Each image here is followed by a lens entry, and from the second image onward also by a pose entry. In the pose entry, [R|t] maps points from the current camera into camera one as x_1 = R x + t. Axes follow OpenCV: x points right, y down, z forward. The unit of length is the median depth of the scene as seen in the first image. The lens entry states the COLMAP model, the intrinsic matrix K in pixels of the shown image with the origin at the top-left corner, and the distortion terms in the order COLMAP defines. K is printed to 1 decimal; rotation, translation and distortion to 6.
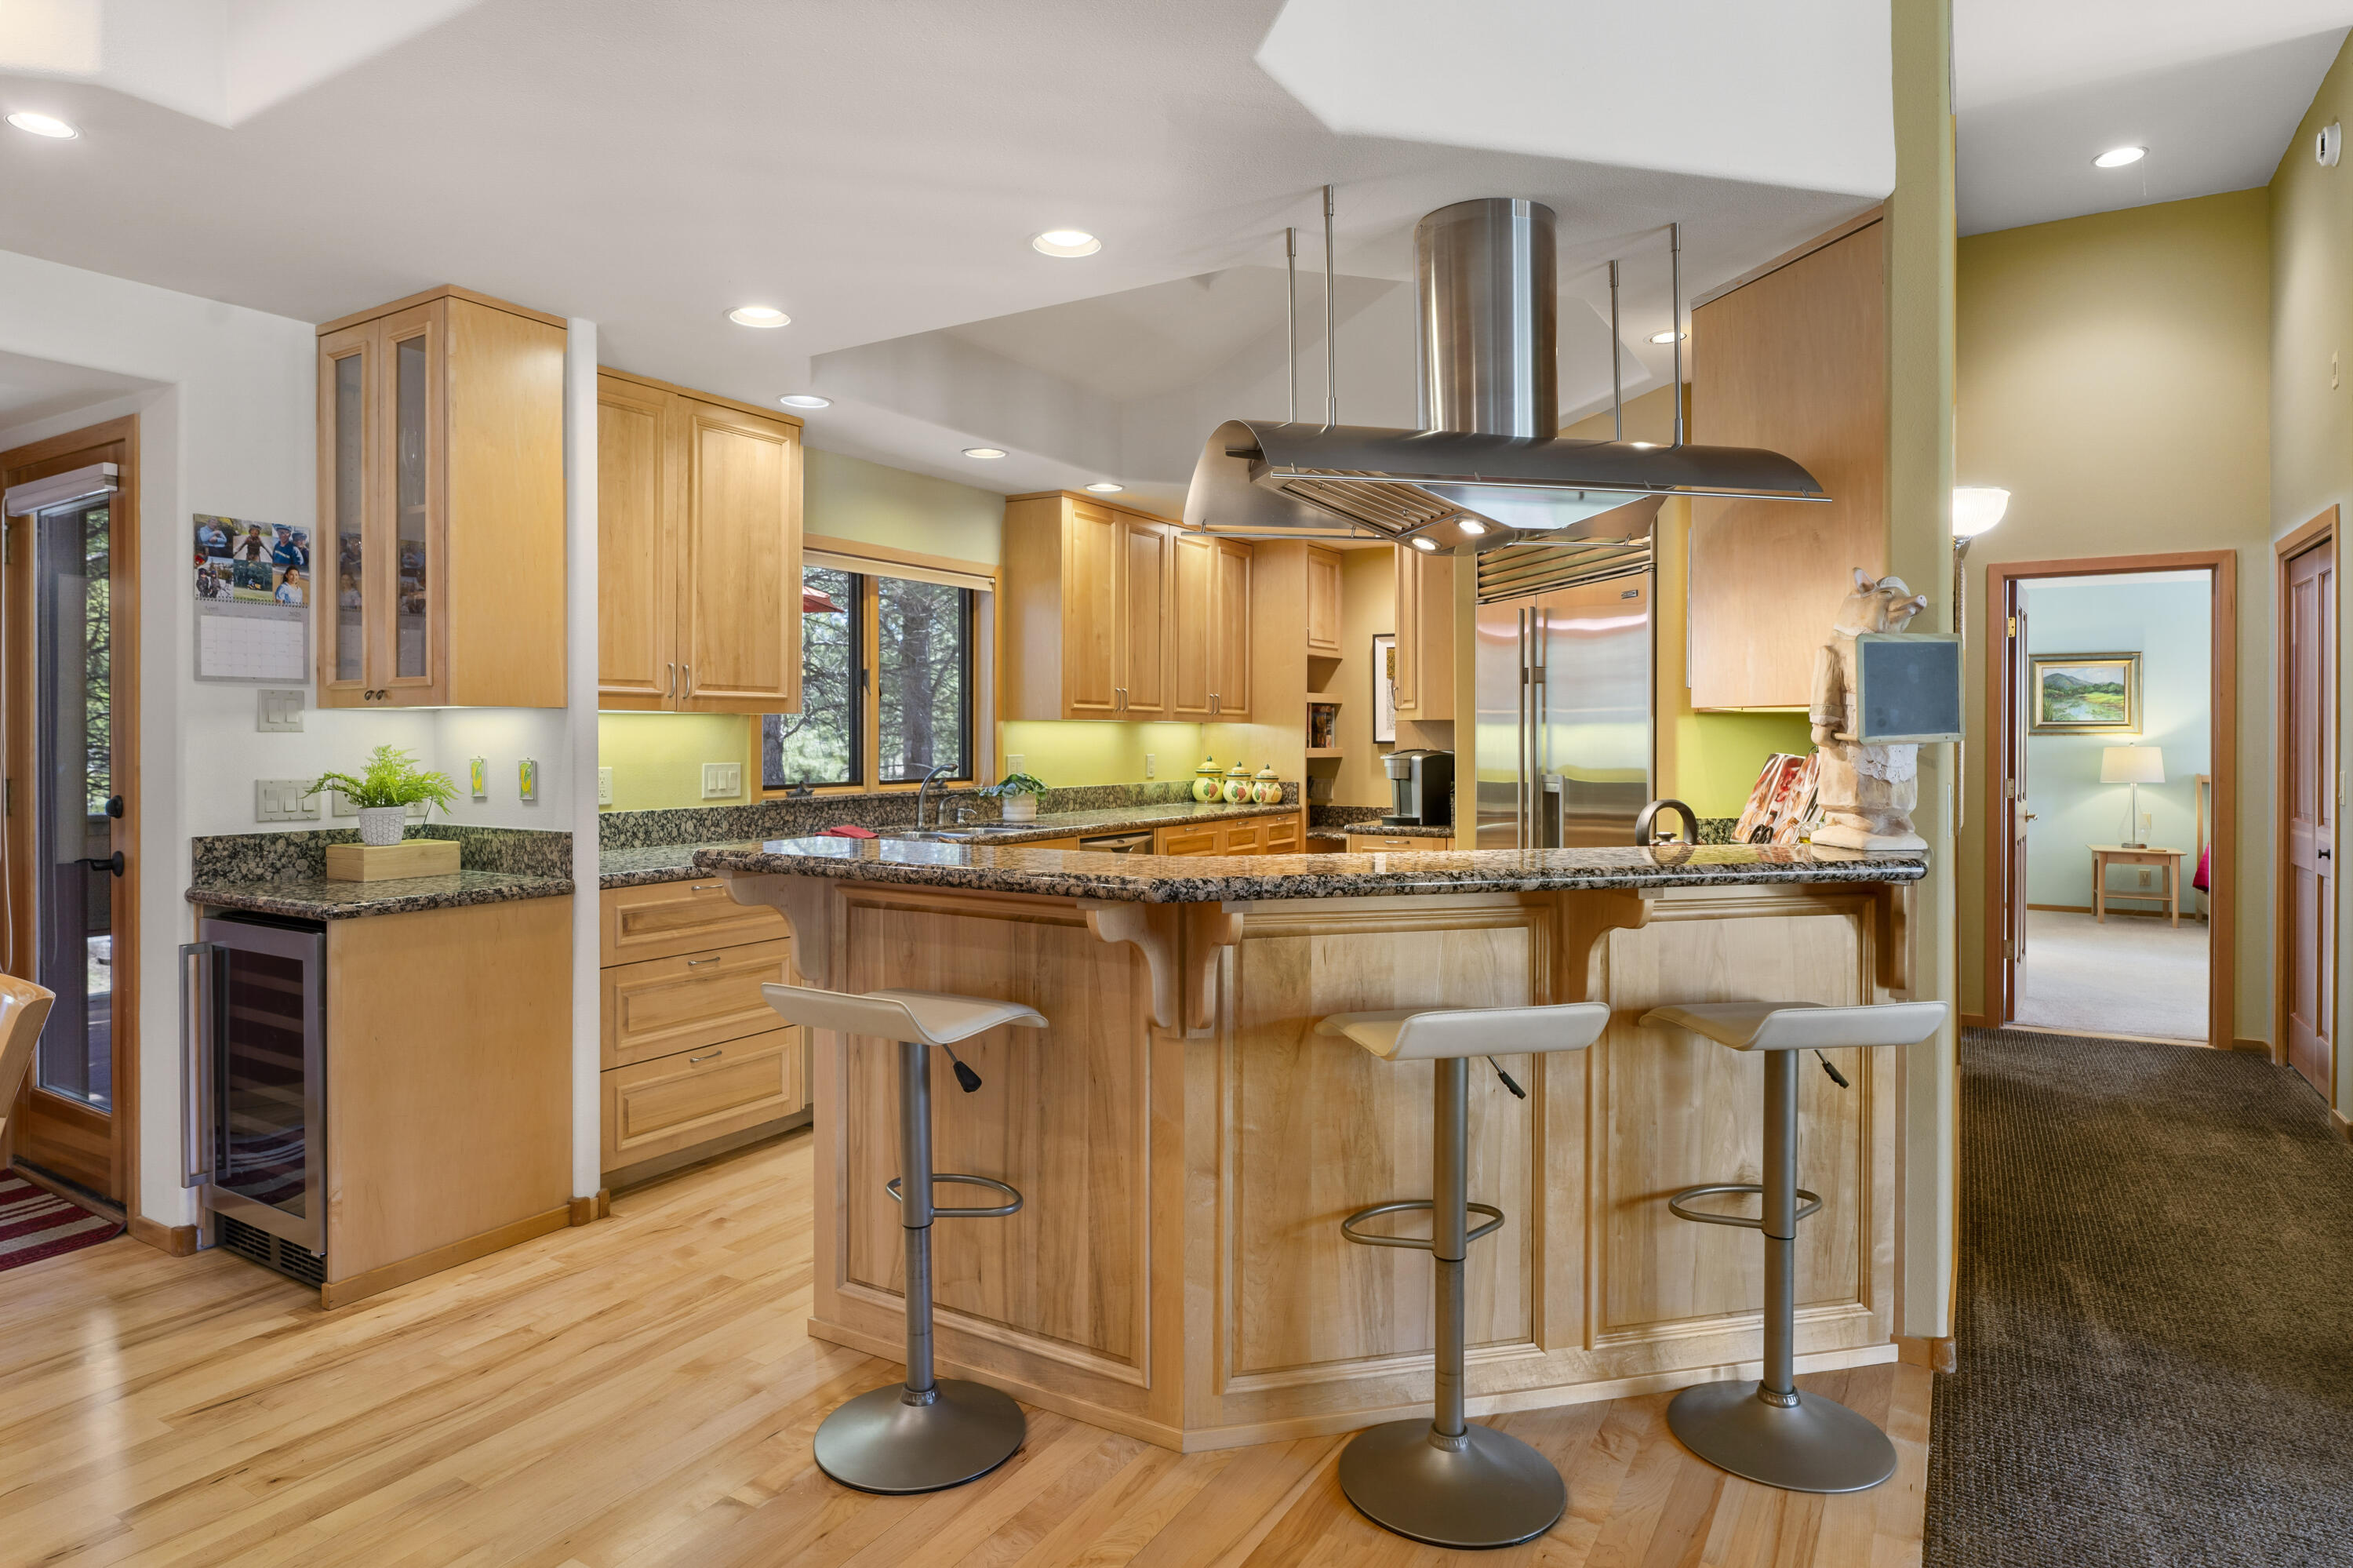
lens RADIAL K [[1281.3, 0, 1177.4], [0, 1281.3, 758.5], [0, 0, 1]] dist [-0.001382, -0.000066]
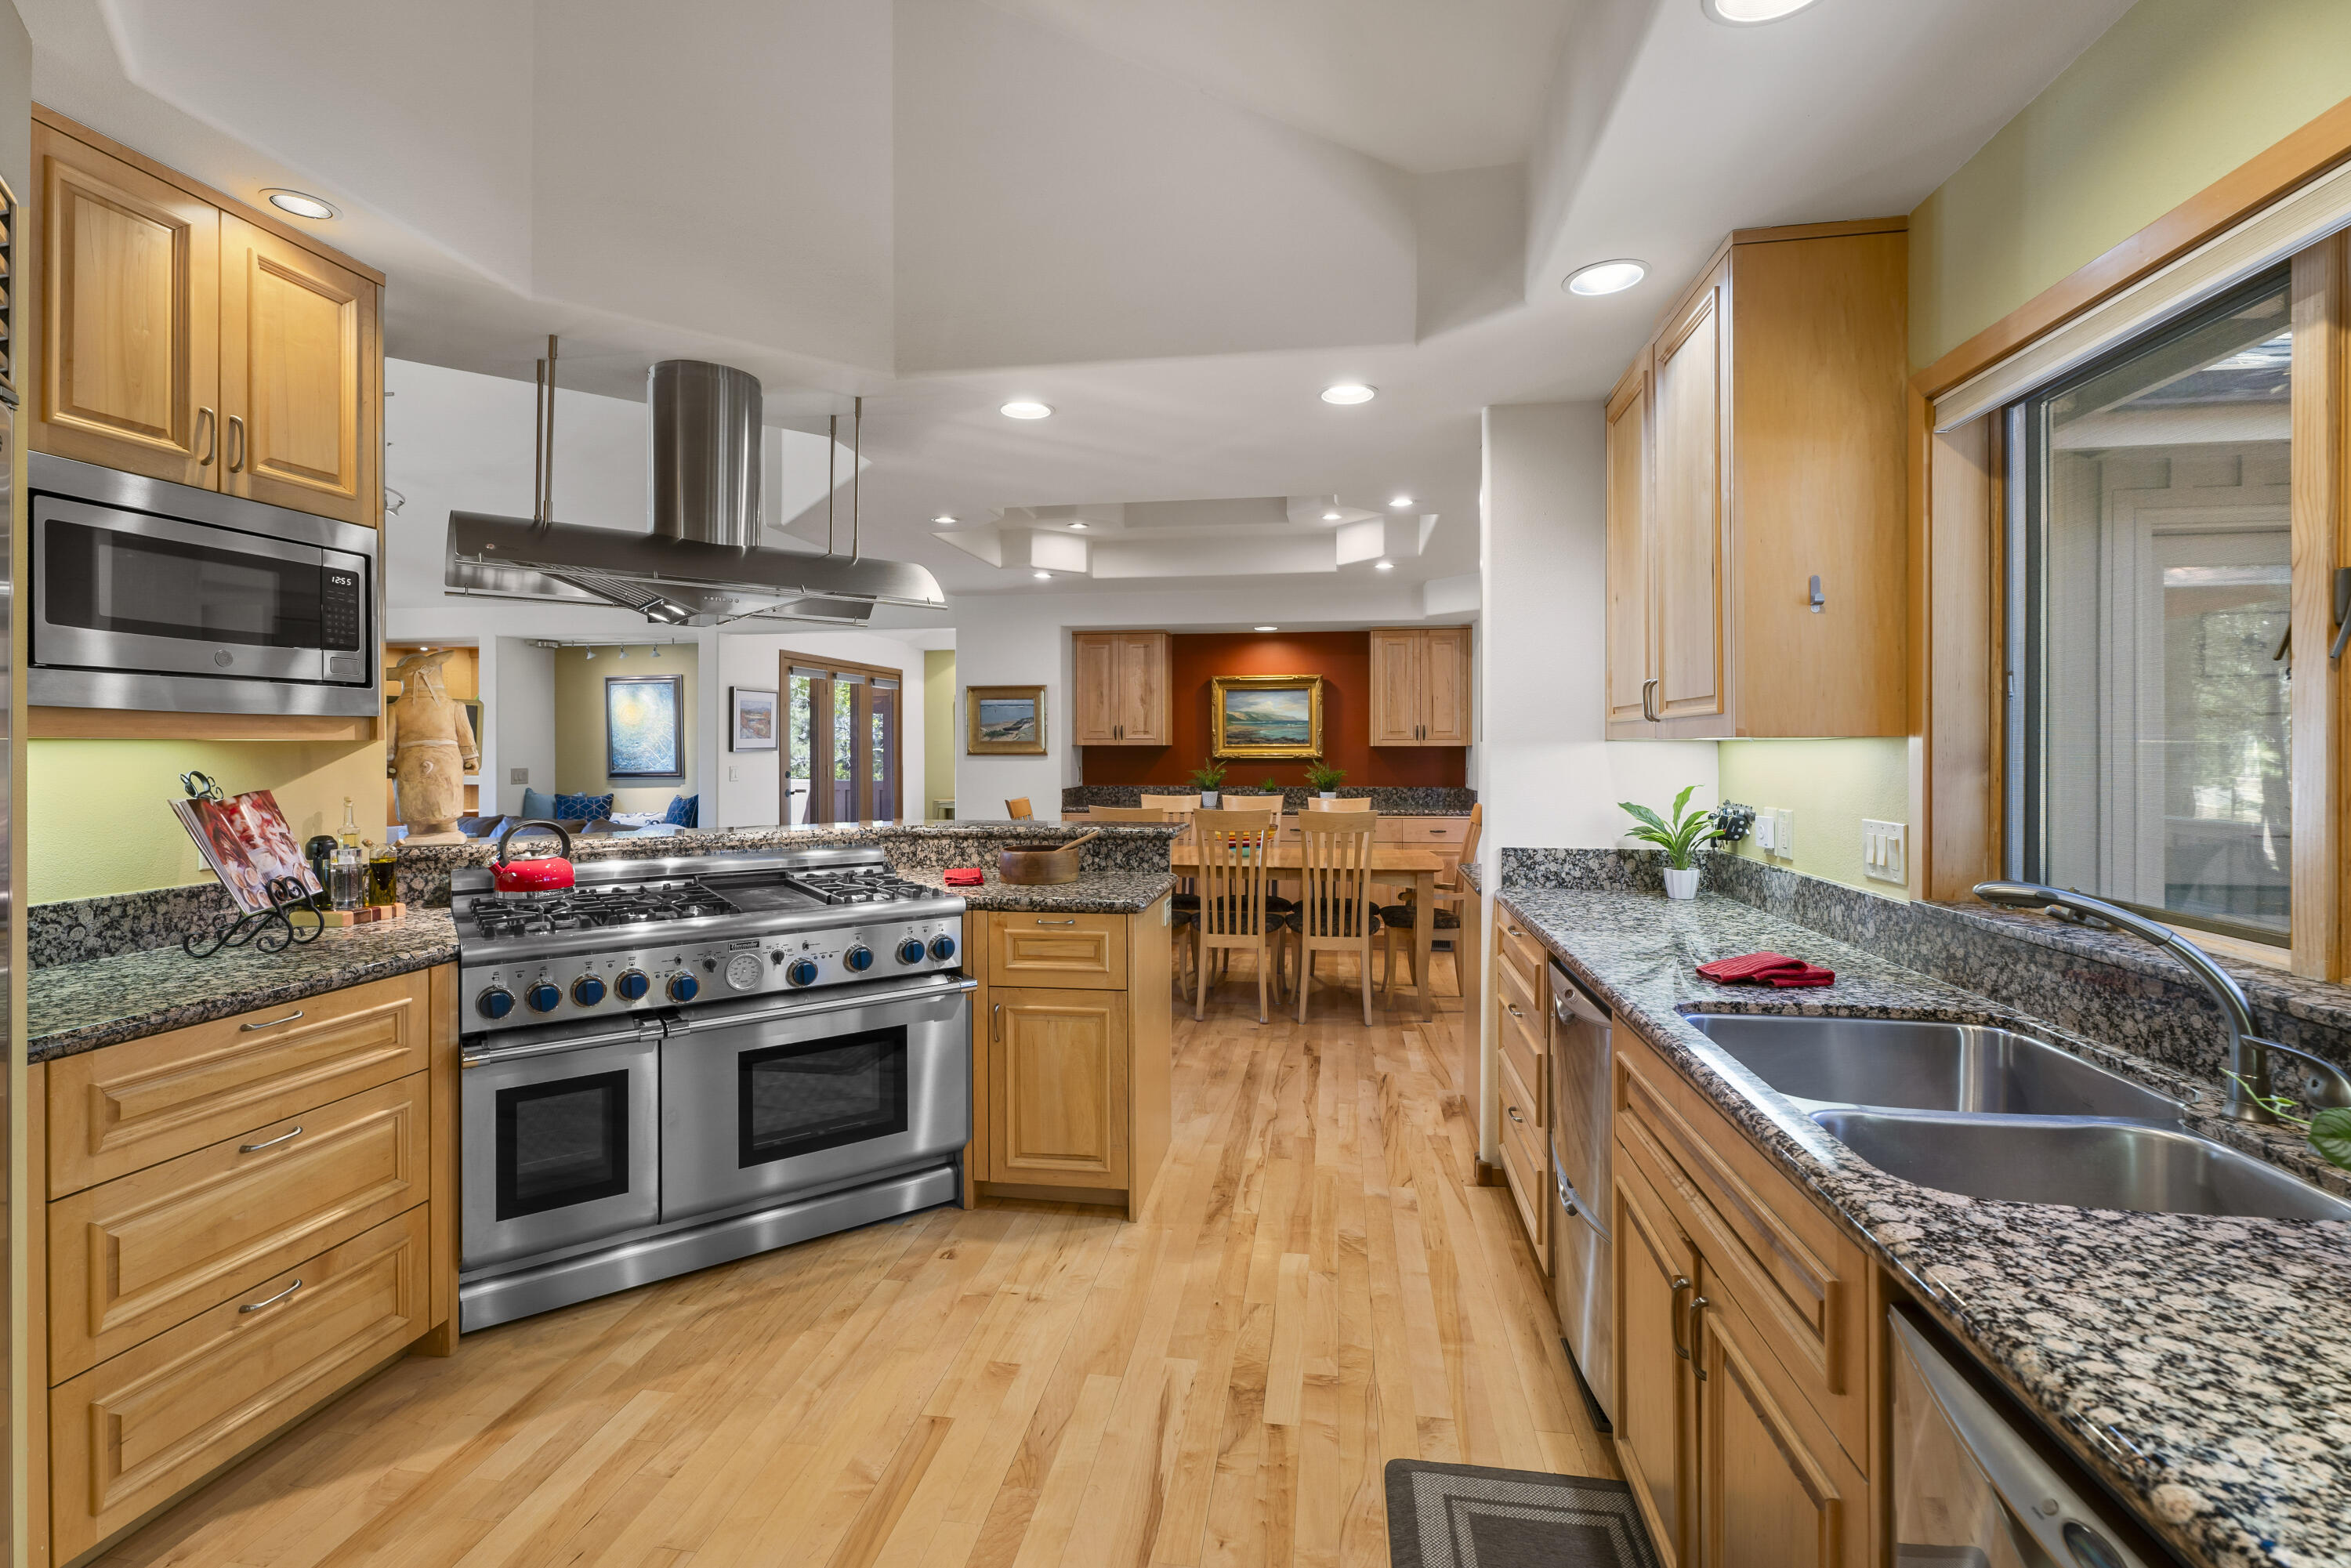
lens RADIAL K [[1058.6, 0, 1166.0], [0, 1058.6, 762.5], [0, 0, 1]] dist [-0.002294, -0.000080]
pose [[-0.925820, -0.000015, -0.377965, 0.171358], [-0.008453, 0.999751, 0.020667, -0.028409], [0.377870, 0.022328, -0.925589, 1.847636]]
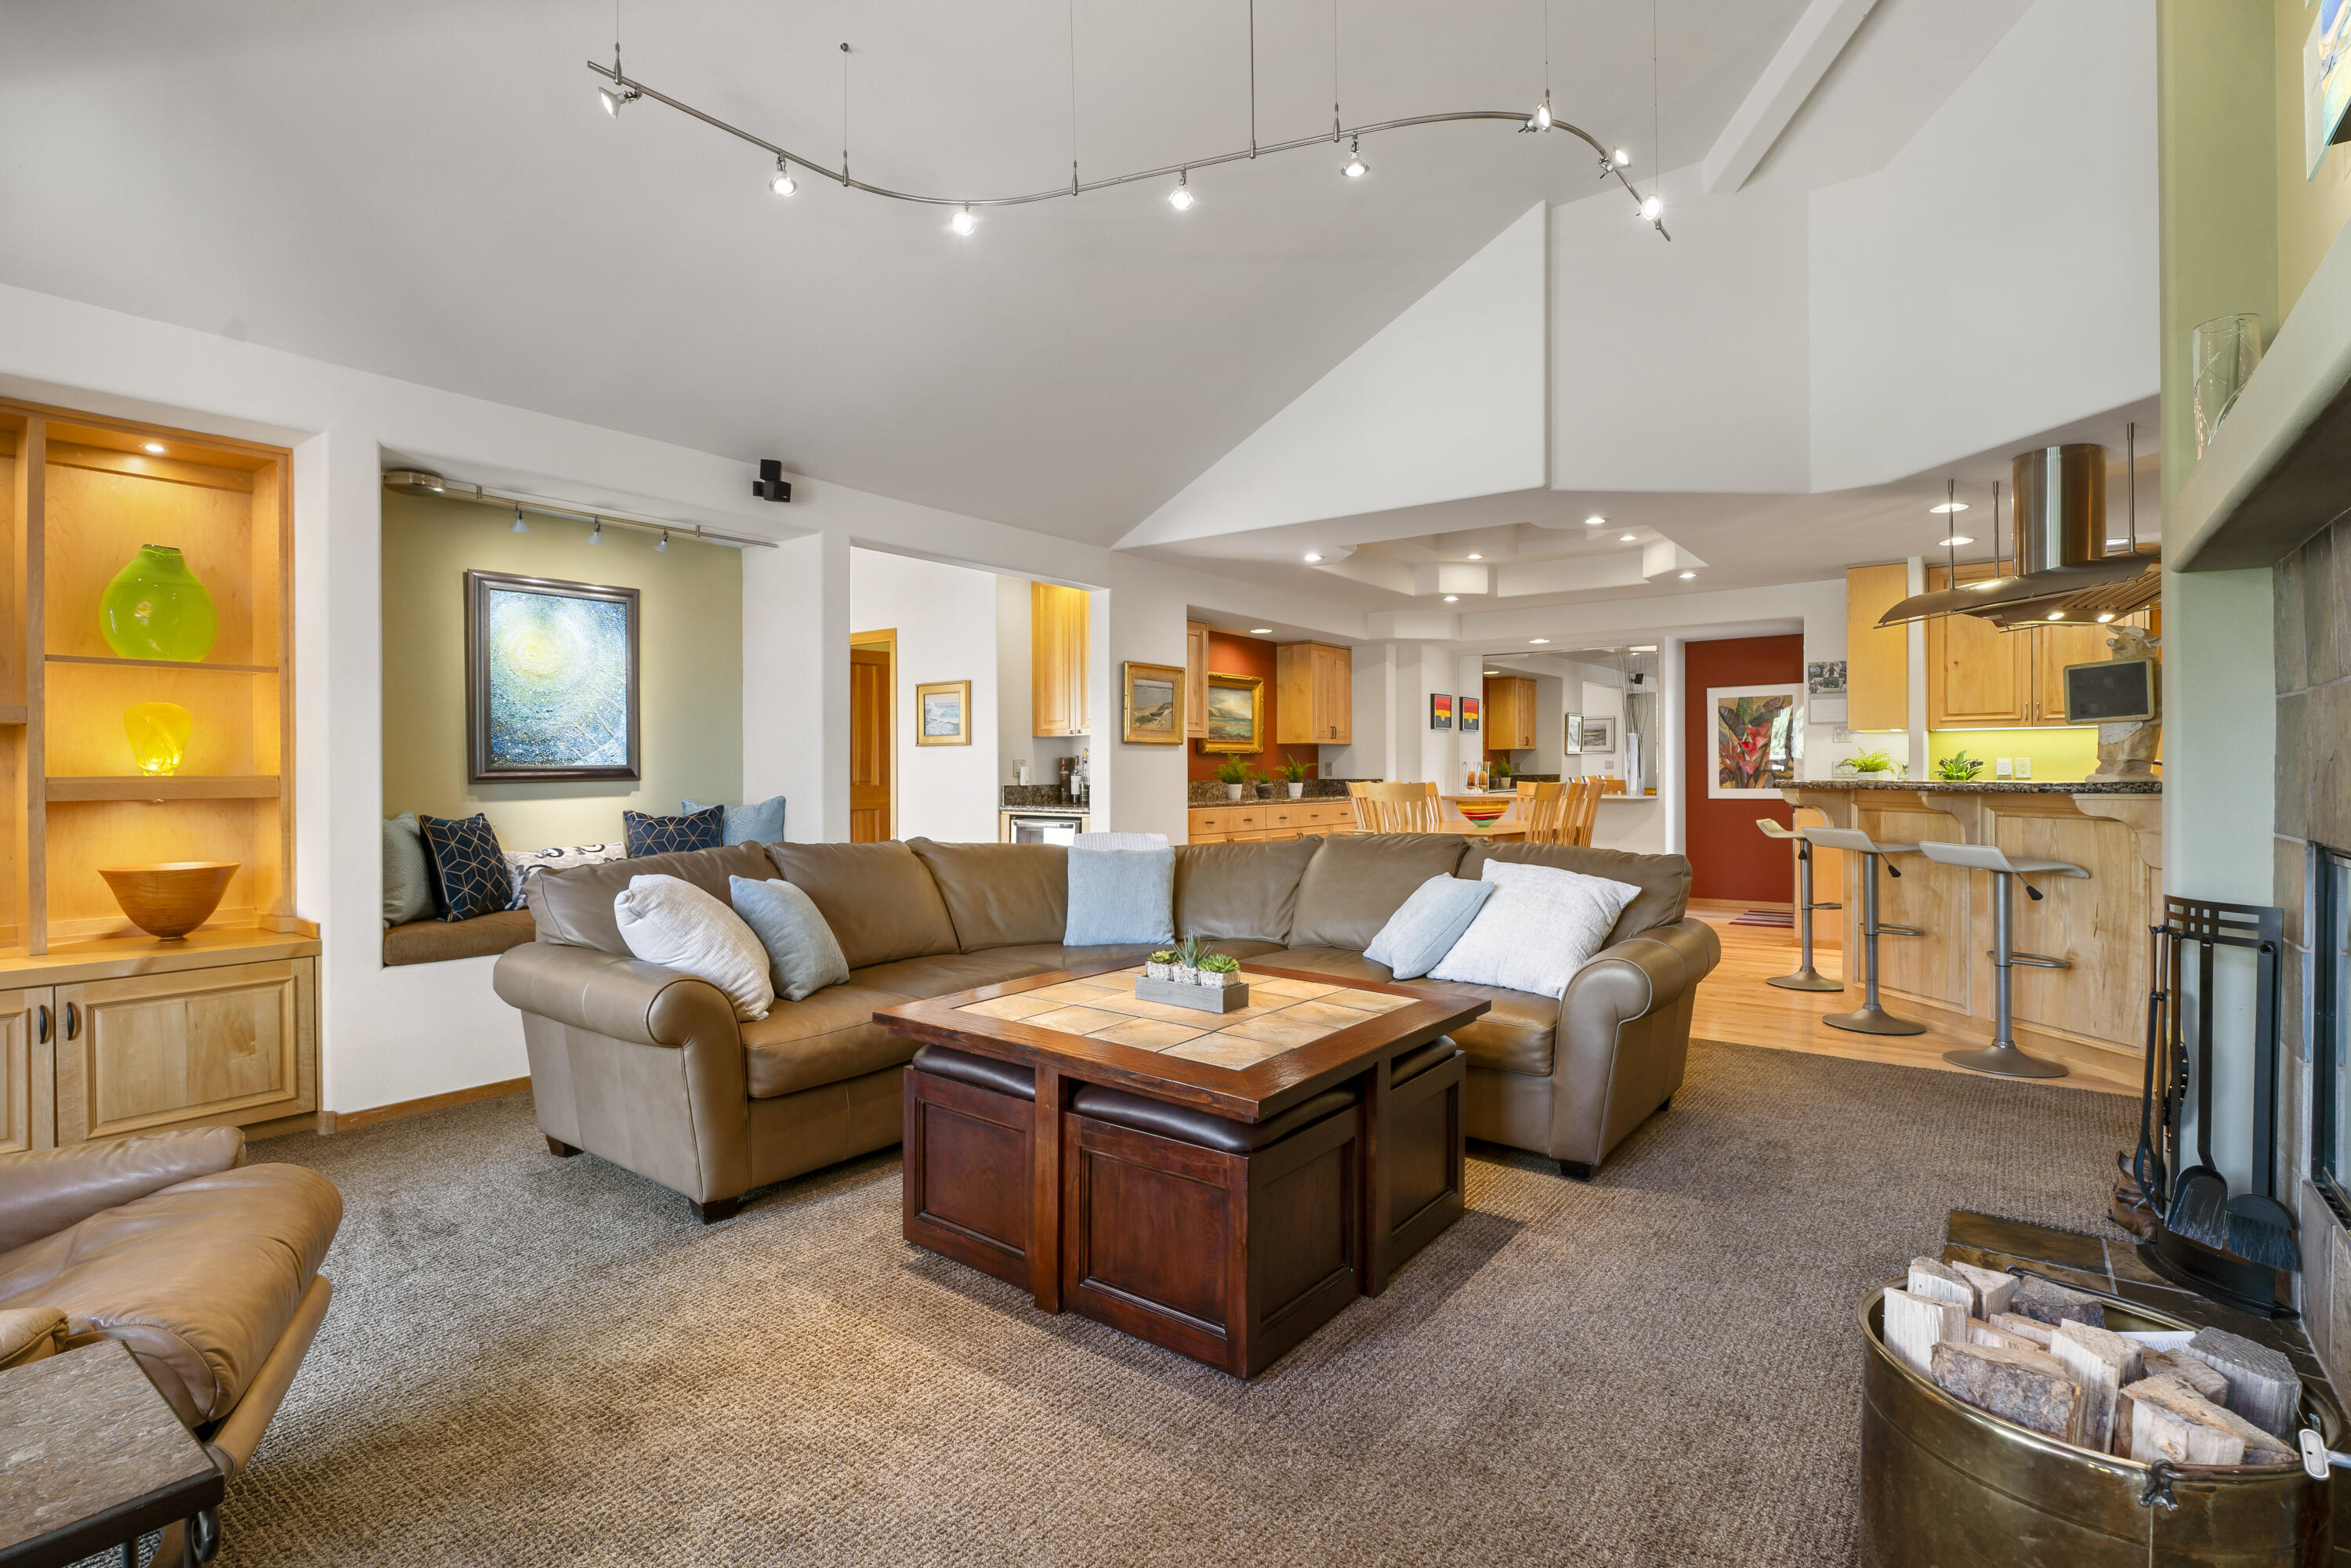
lens RADIAL K [[1137.2, 0, 1178.8], [0, 1137.2, 773.3], [0, 0, 1]] dist [-0.012555, 0.000227]
pose [[-0.085342, -0.000956, -0.996351, 1.702598], [-0.010647, 0.999943, -0.000048, 0.056060], [0.996295, 0.010604, -0.085347, -0.120892]]
